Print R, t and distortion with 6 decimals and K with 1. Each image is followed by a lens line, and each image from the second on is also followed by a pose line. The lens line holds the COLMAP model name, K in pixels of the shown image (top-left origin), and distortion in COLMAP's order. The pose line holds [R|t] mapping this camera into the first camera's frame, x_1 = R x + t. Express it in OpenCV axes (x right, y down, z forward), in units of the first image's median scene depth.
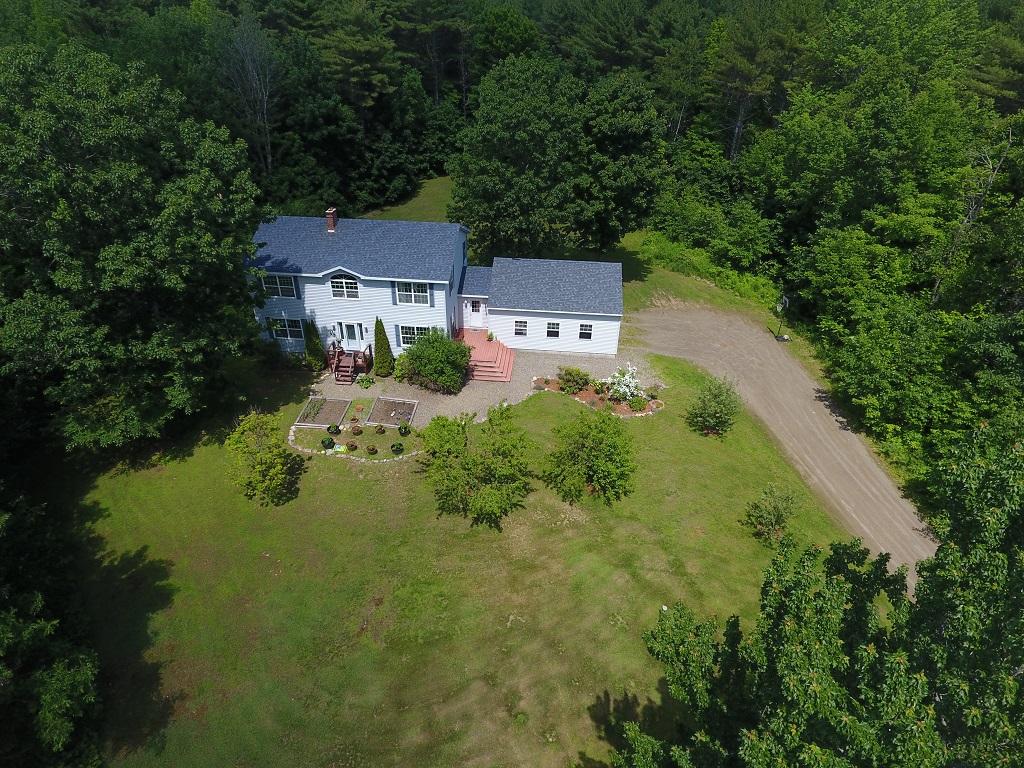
lens RADIAL K [[599.6, 0, 505.5], [0, 599.6, 368.5], [0, 0, 1]] dist [-0.008236, -0.000536]
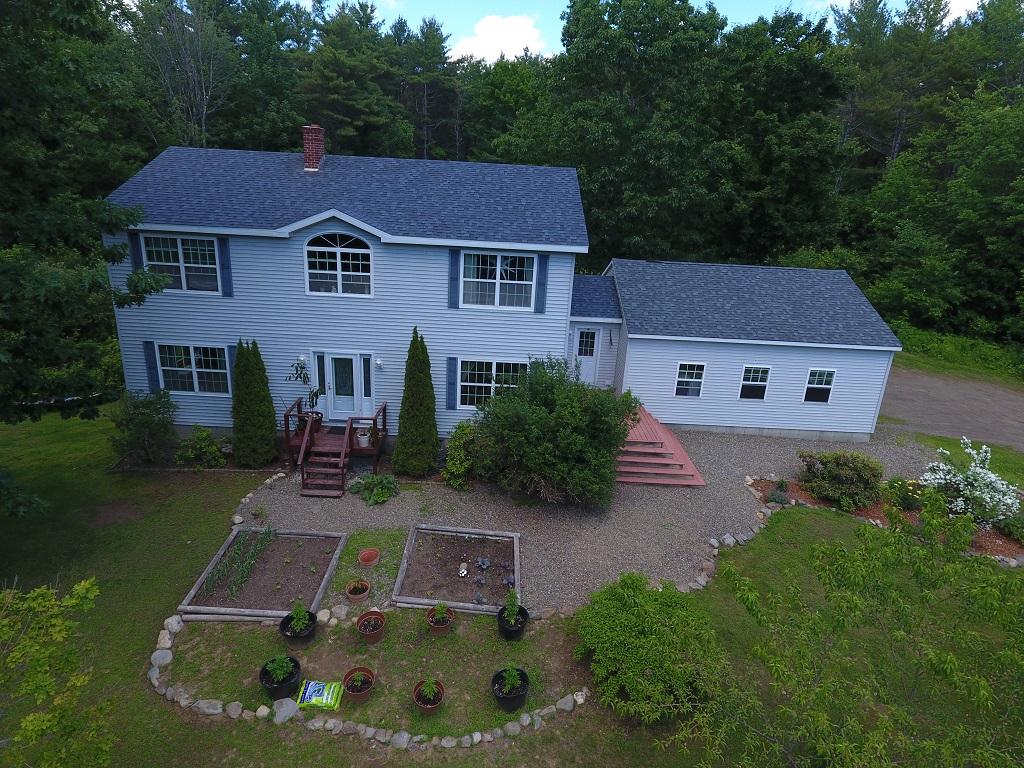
lens RADIAL K [[599.6, 0, 505.5], [0, 599.6, 368.5], [0, 0, 1]] dist [-0.008236, -0.000536]
pose [[0.995343, 0.007981, 0.096068, -0.188863], [0.014622, 0.972538, -0.232286, 0.038903], [-0.095284, 0.232609, 0.967892, 0.582996]]
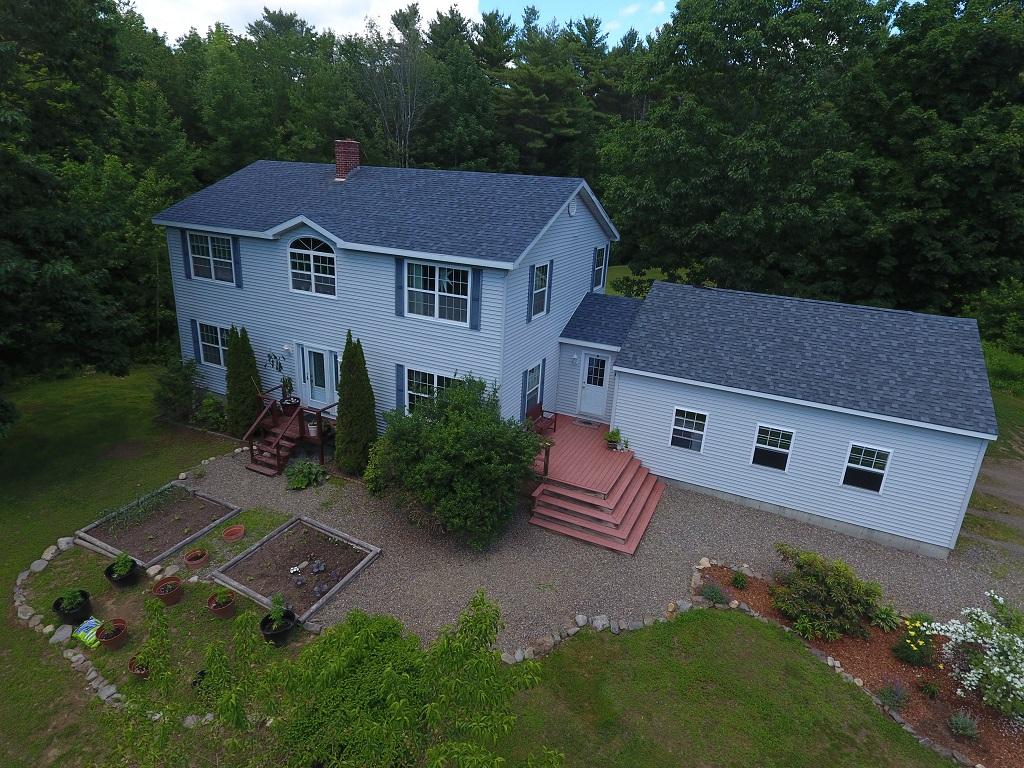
lens RADIAL K [[599.6, 0, 505.5], [0, 599.6, 368.5], [0, 0, 1]] dist [-0.008236, -0.000536]
pose [[0.936451, 0.142853, -0.320395, 0.036529], [-0.216091, 0.954381, -0.206064, 0.004794], [0.276342, 0.262203, 0.924600, 0.623050]]
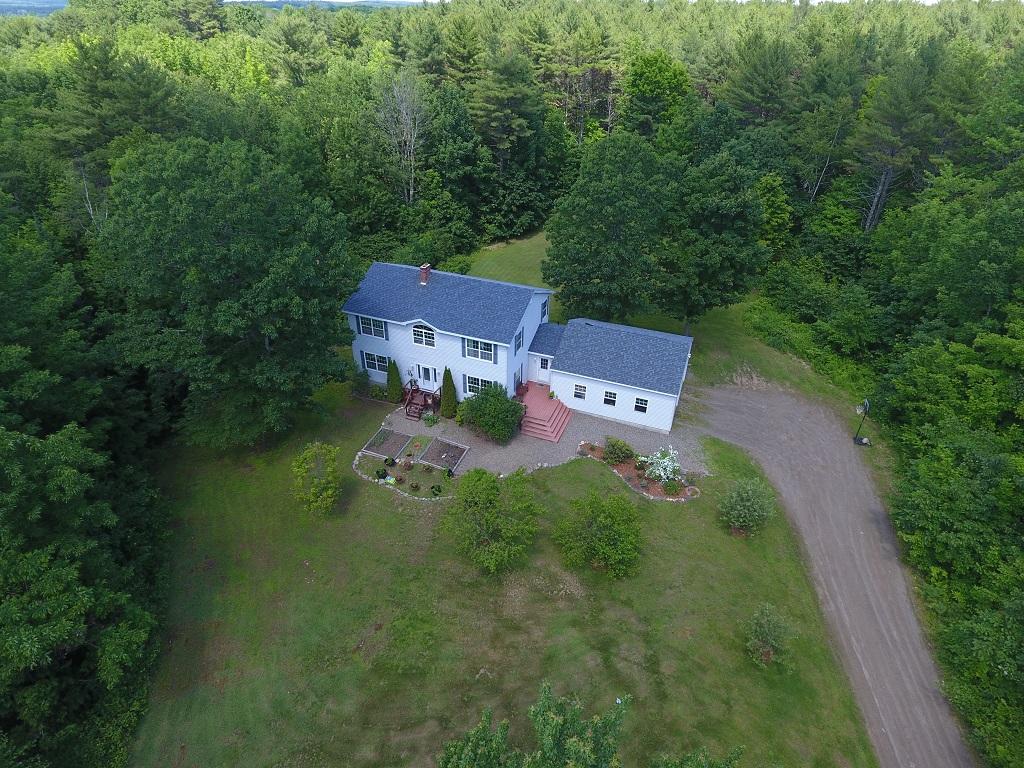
lens RADIAL K [[599.6, 0, 505.5], [0, 599.6, 368.5], [0, 0, 1]] dist [-0.008236, -0.000536]
pose [[0.958503, 0.144733, -0.245611, 0.166397], [-0.145519, 0.989241, 0.015048, -0.113938], [0.245146, 0.021318, 0.969252, -0.059860]]
